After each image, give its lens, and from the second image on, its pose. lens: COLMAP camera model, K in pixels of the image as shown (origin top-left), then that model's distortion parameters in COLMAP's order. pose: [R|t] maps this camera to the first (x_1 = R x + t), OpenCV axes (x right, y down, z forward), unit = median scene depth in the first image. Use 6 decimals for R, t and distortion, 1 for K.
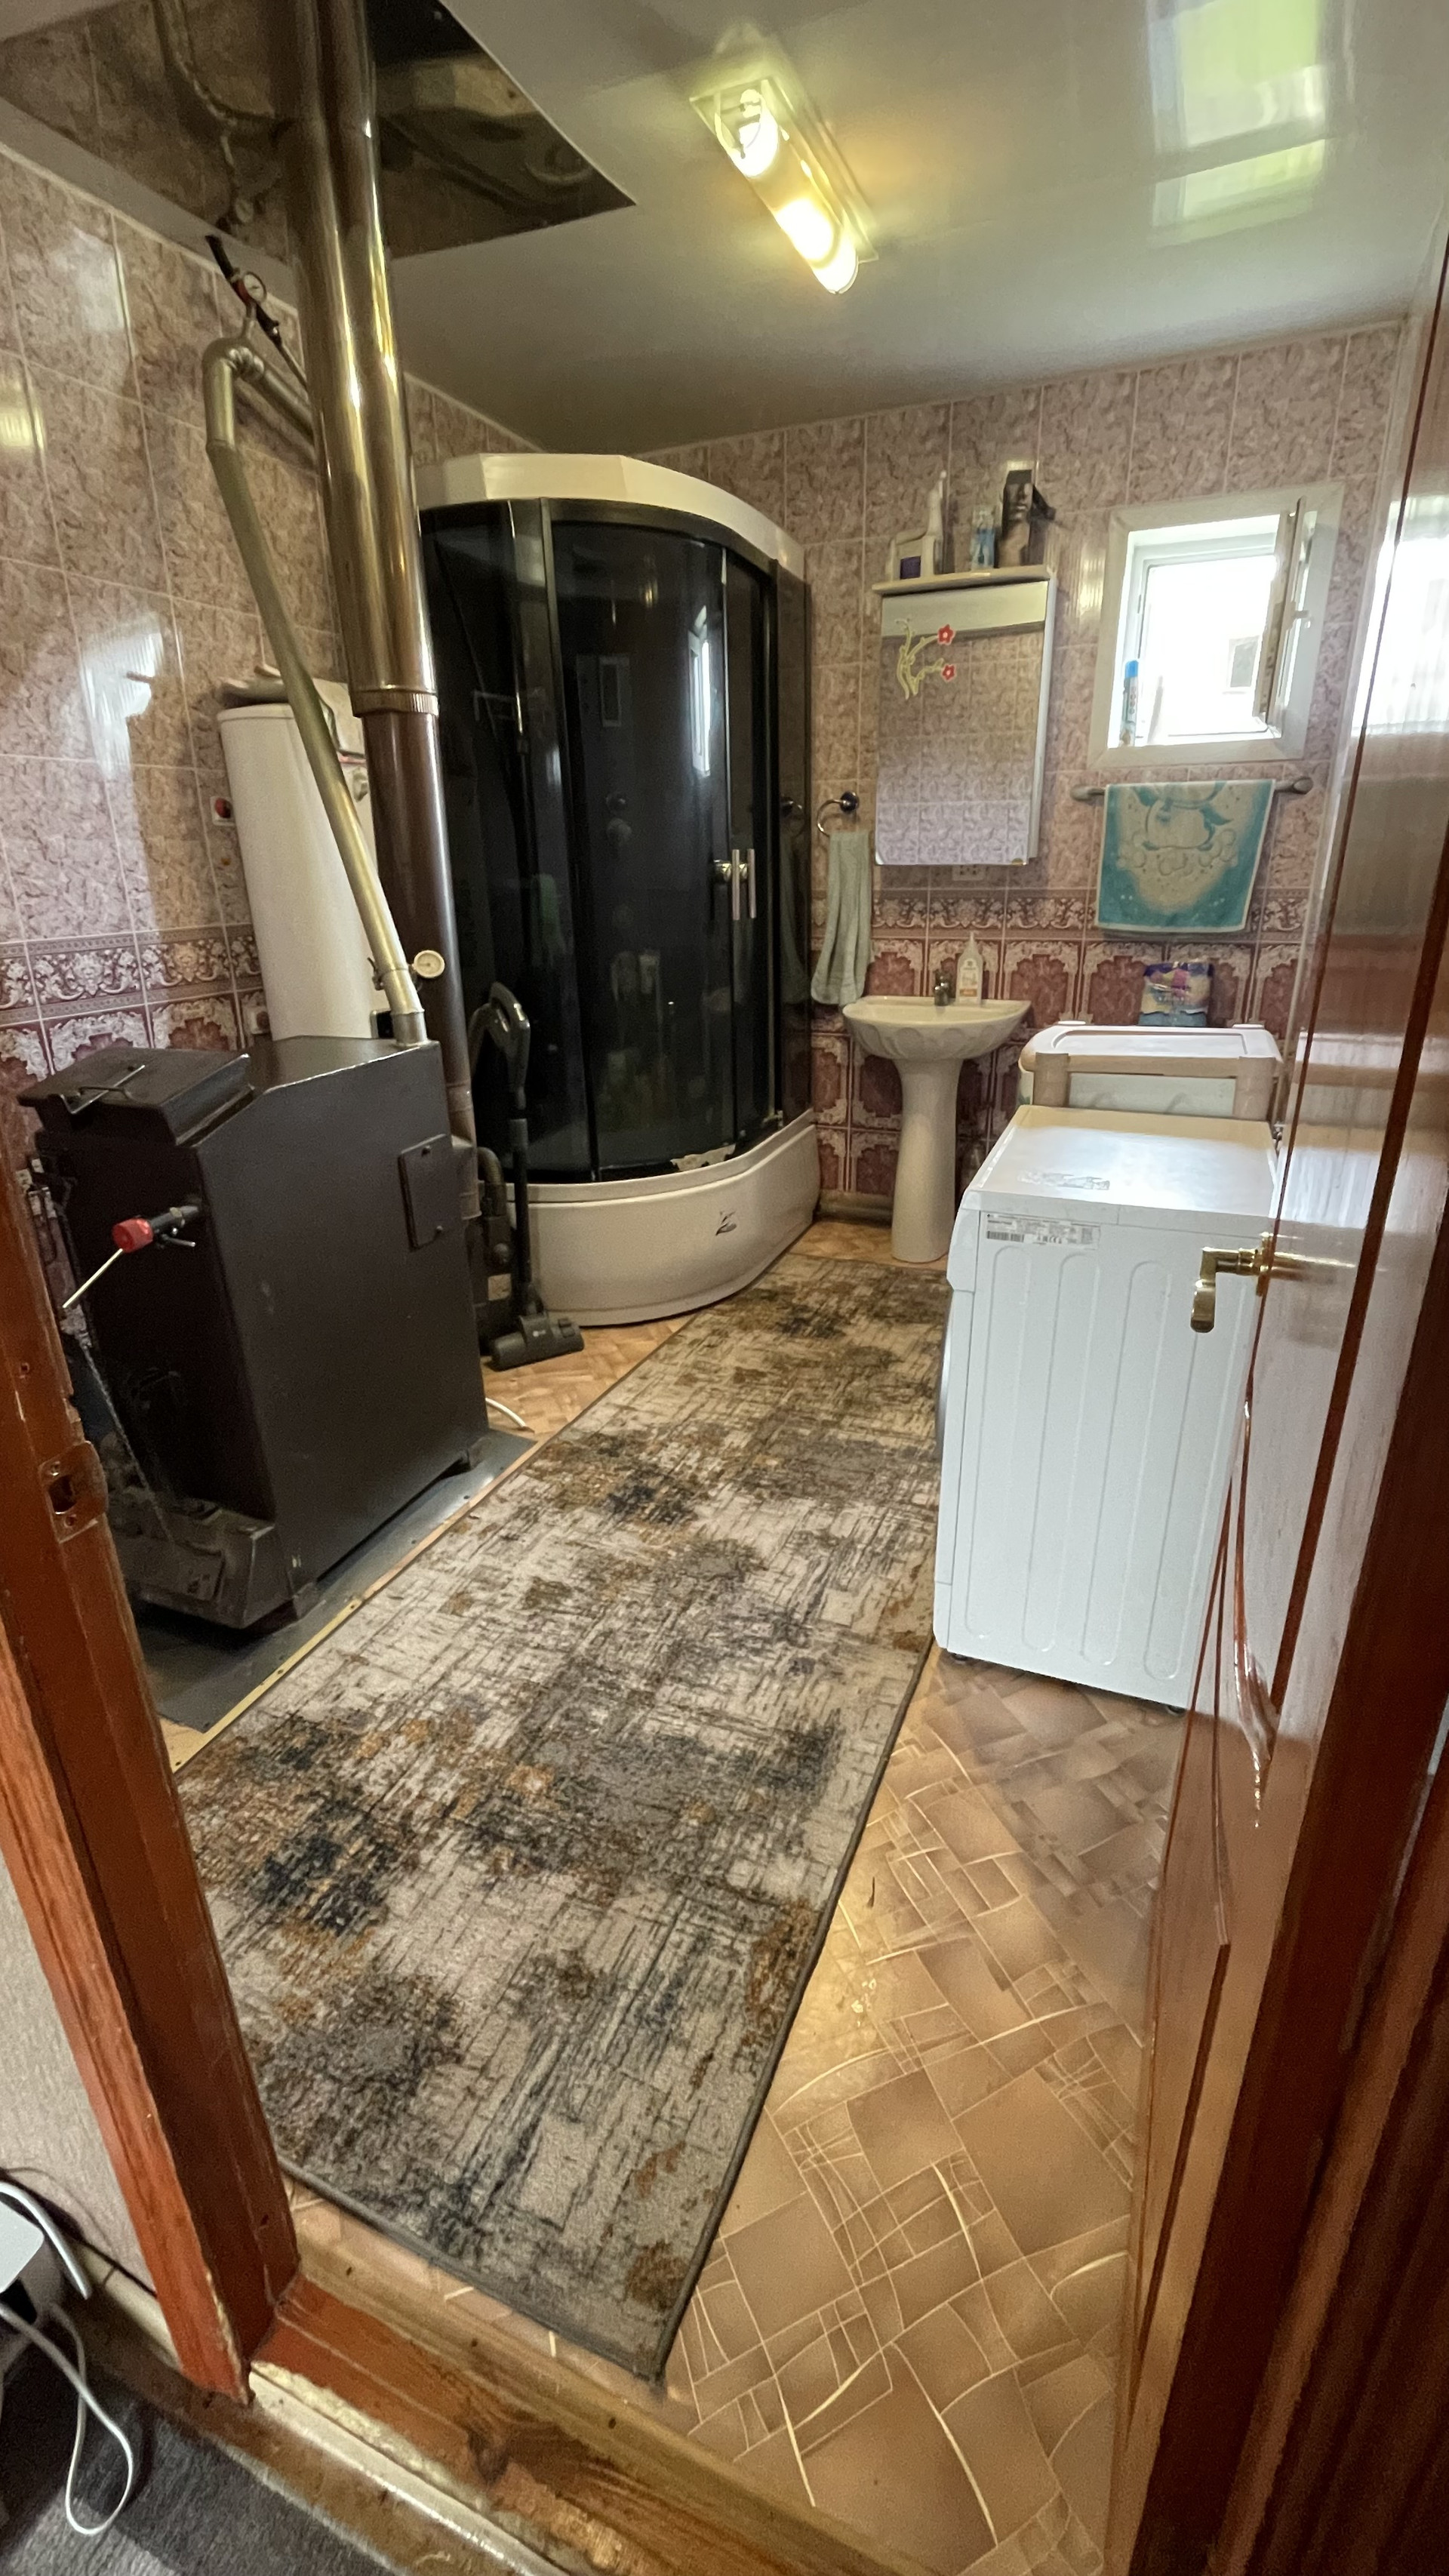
lens RADIAL K [[1096.4, 0, 724.5], [0, 1096.4, 1288.0], [0, 0, 1]] dist [-0.002193, 0.000190]
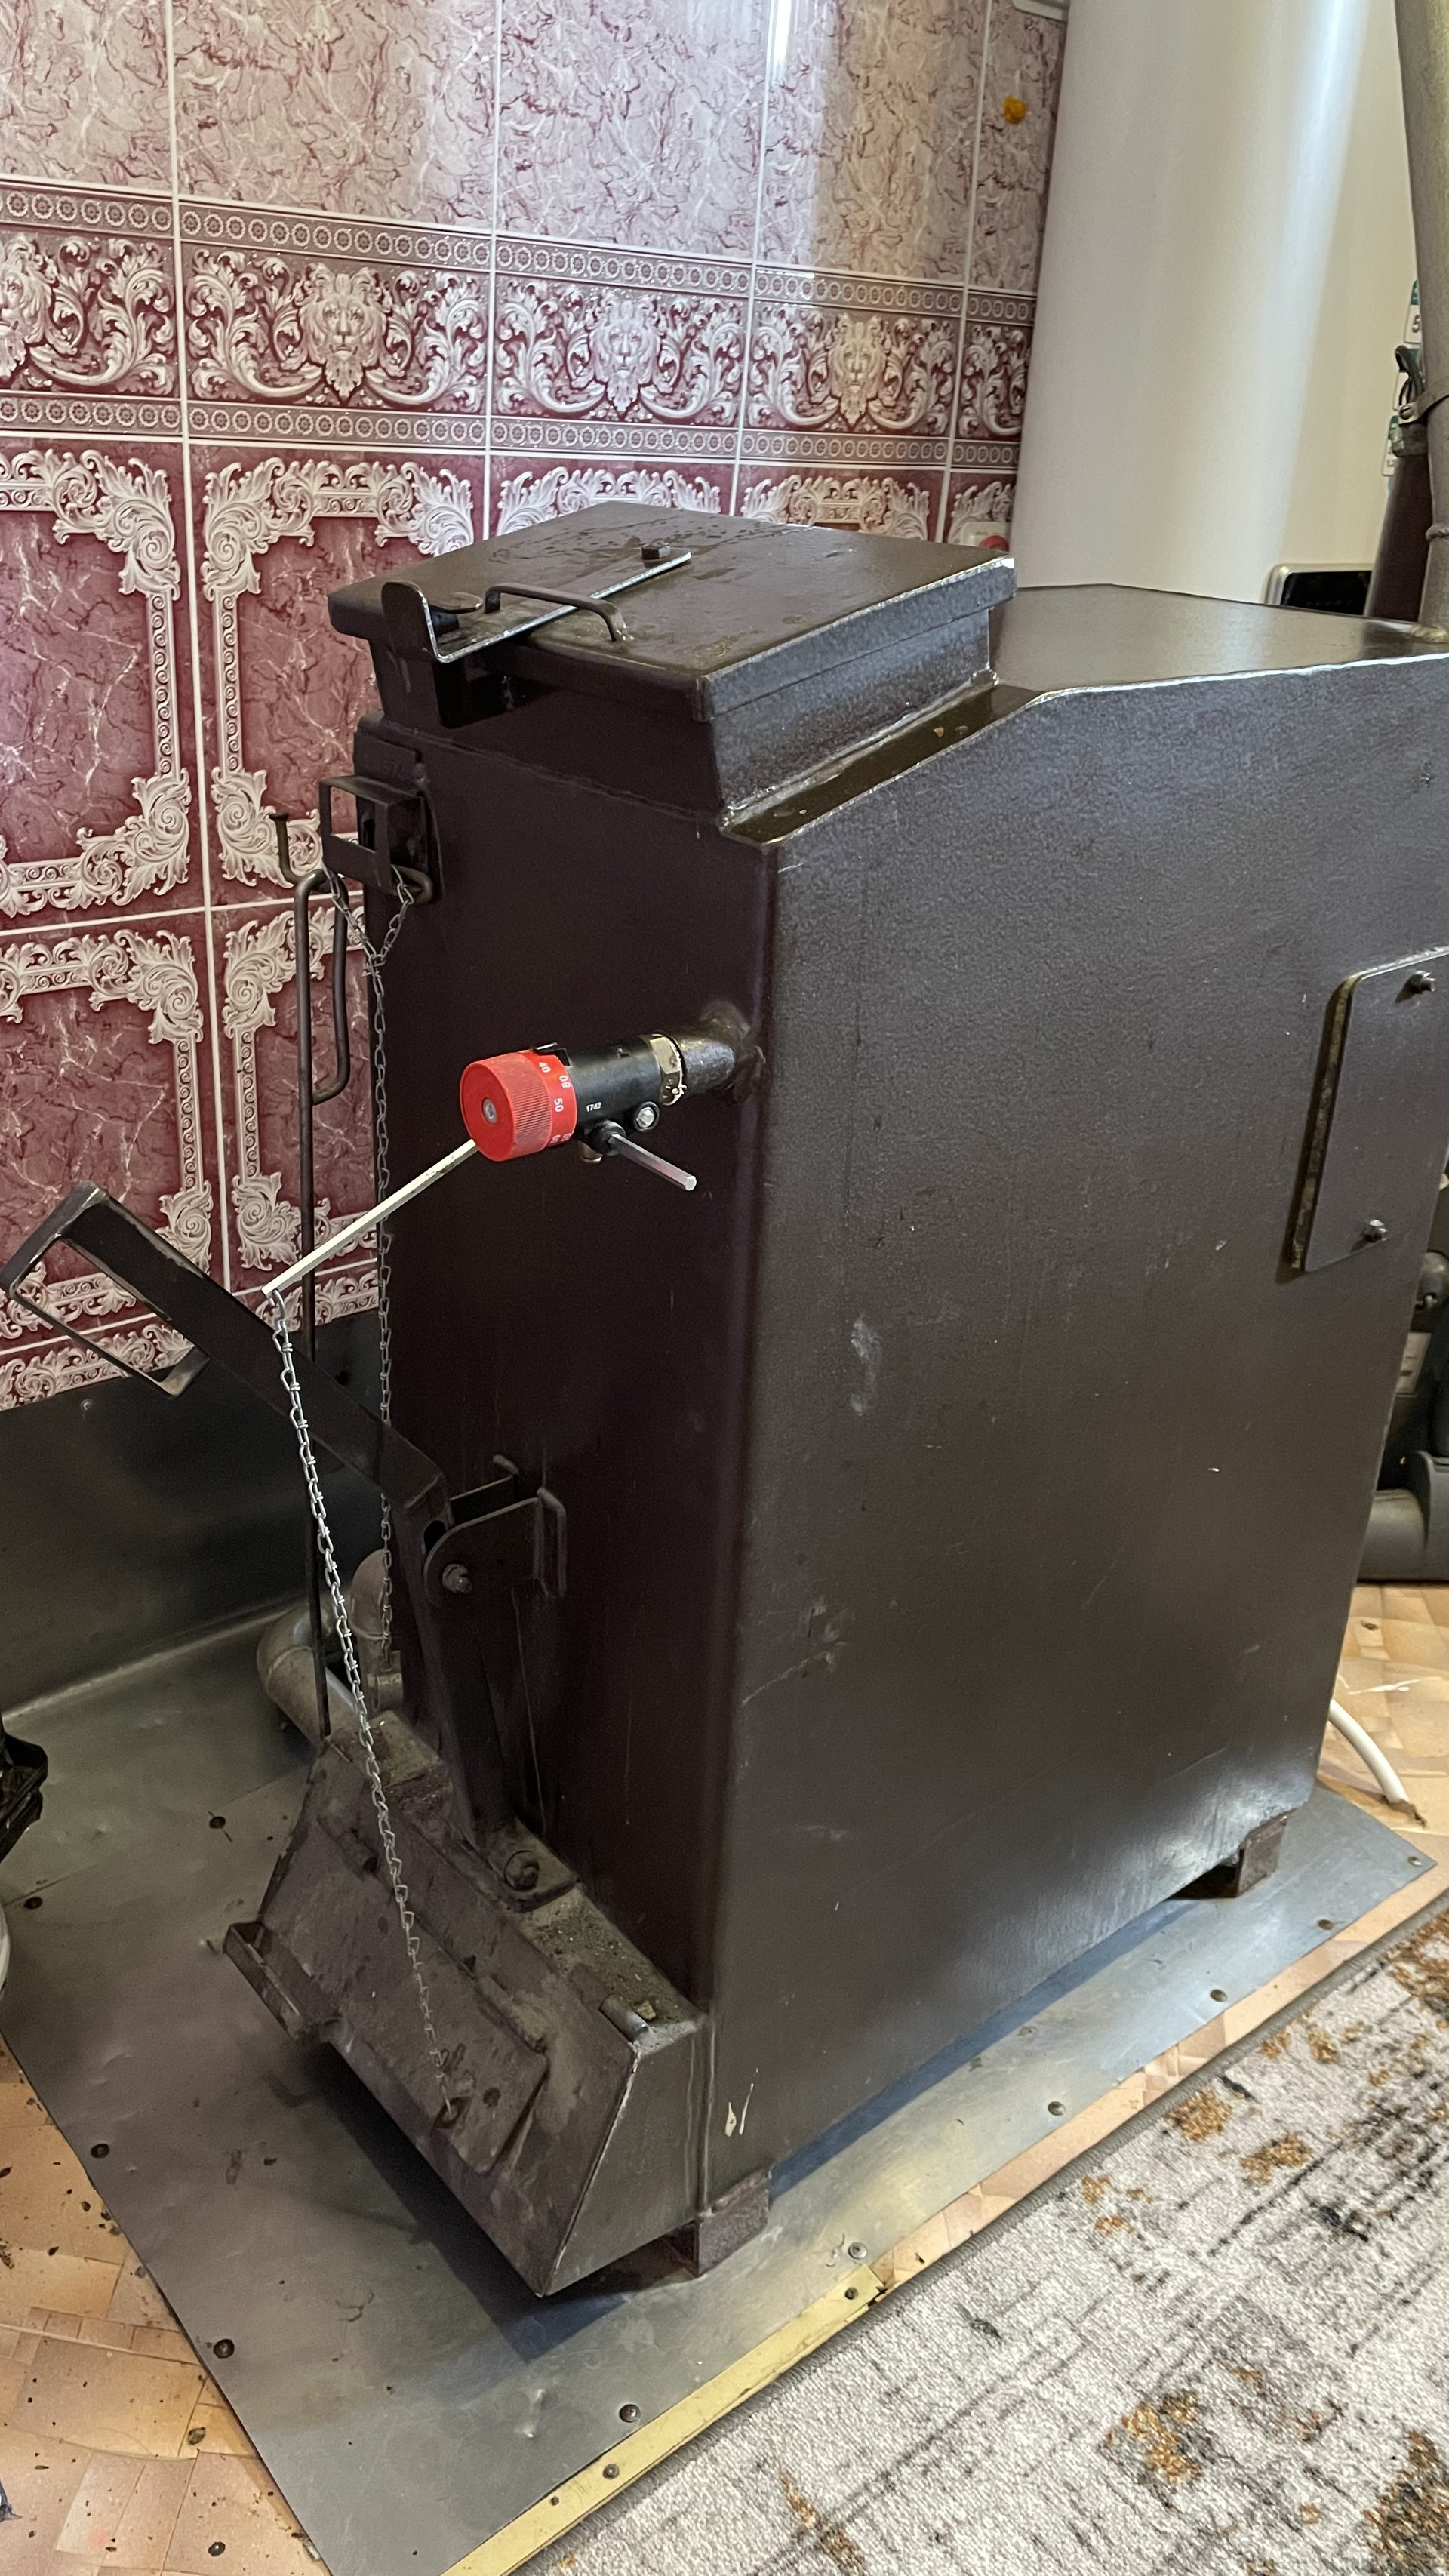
lens RADIAL K [[1958.2, 0, 710.7], [0, 1958.2, 1293.2], [0, 0, 1]] dist [0.078735, -0.108624]
pose [[0.879435, 0.259715, -0.398926, -0.205697], [-0.240405, 0.965642, 0.098693, -0.048248], [0.410851, 0.009110, 0.911657, 0.410860]]
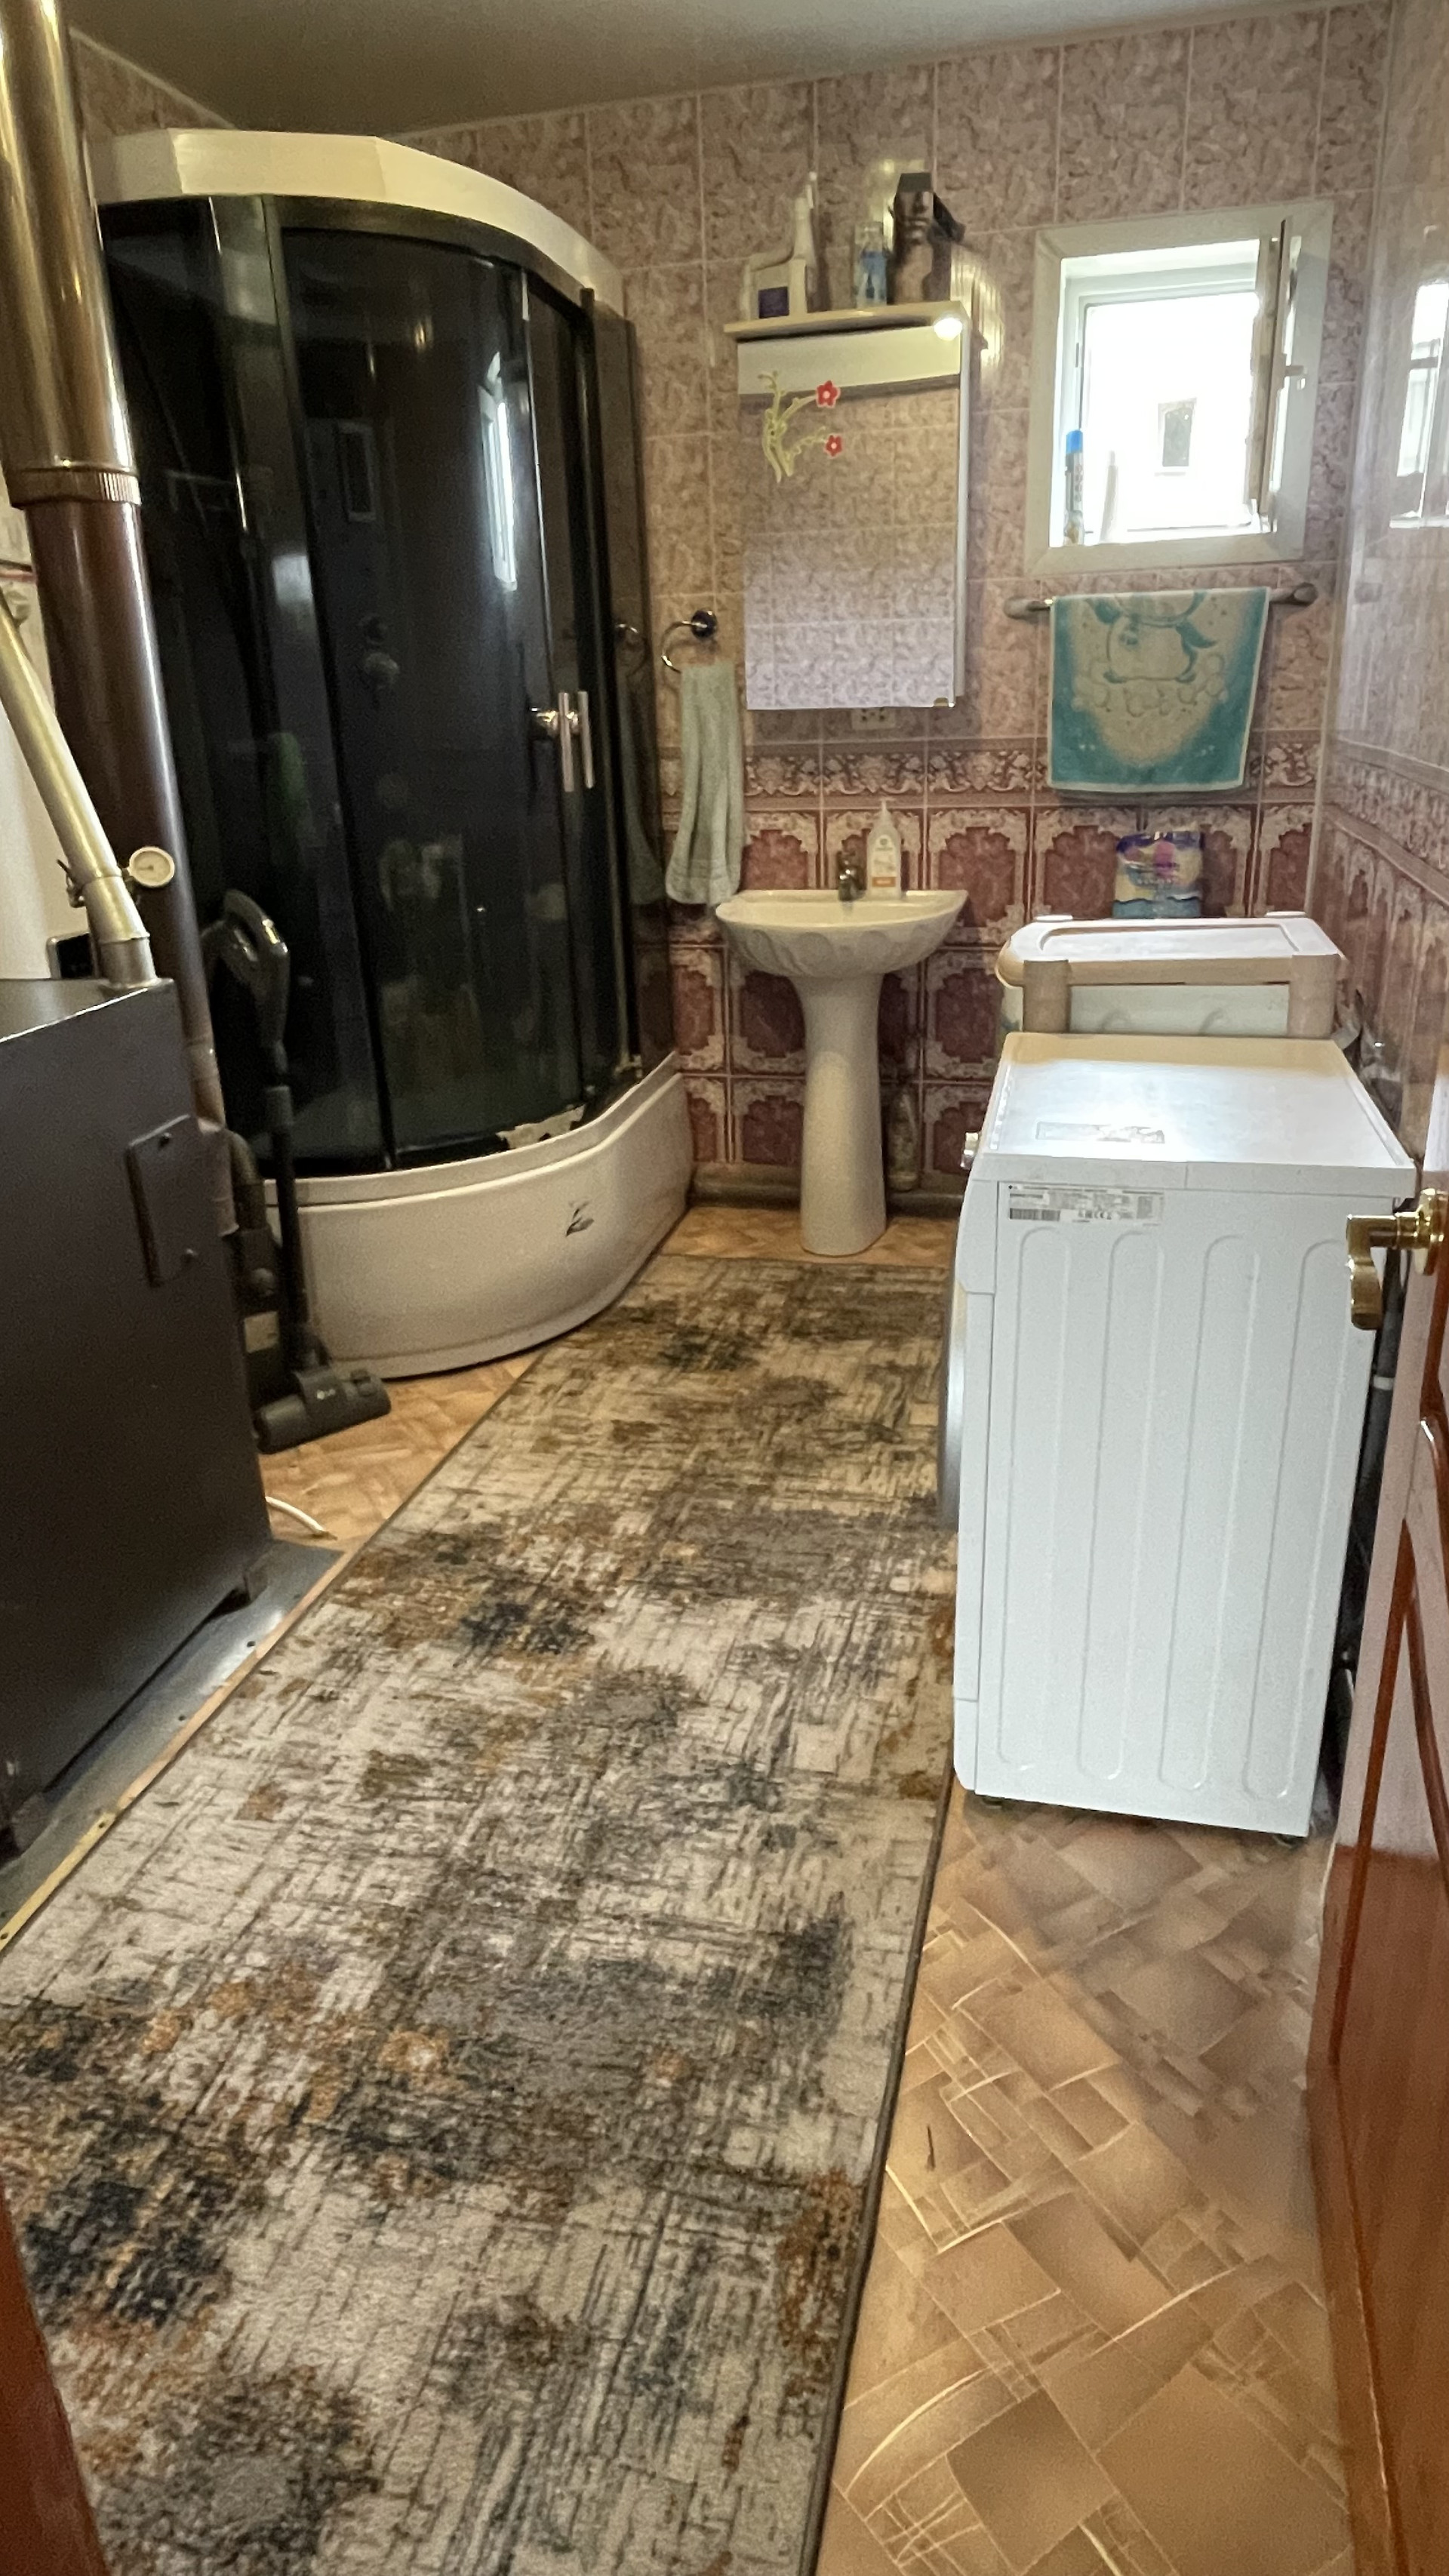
lens RADIAL K [[1533.4, 0, 718.7], [0, 1533.4, 1276.7], [0, 0, 1]] dist [-0.004477, 0.003521]
pose [[0.989205, -0.067240, 0.130198, -0.062761], [0.069223, 0.997543, -0.010762, -0.006992], [-0.129155, 0.019659, 0.991430, 0.015238]]
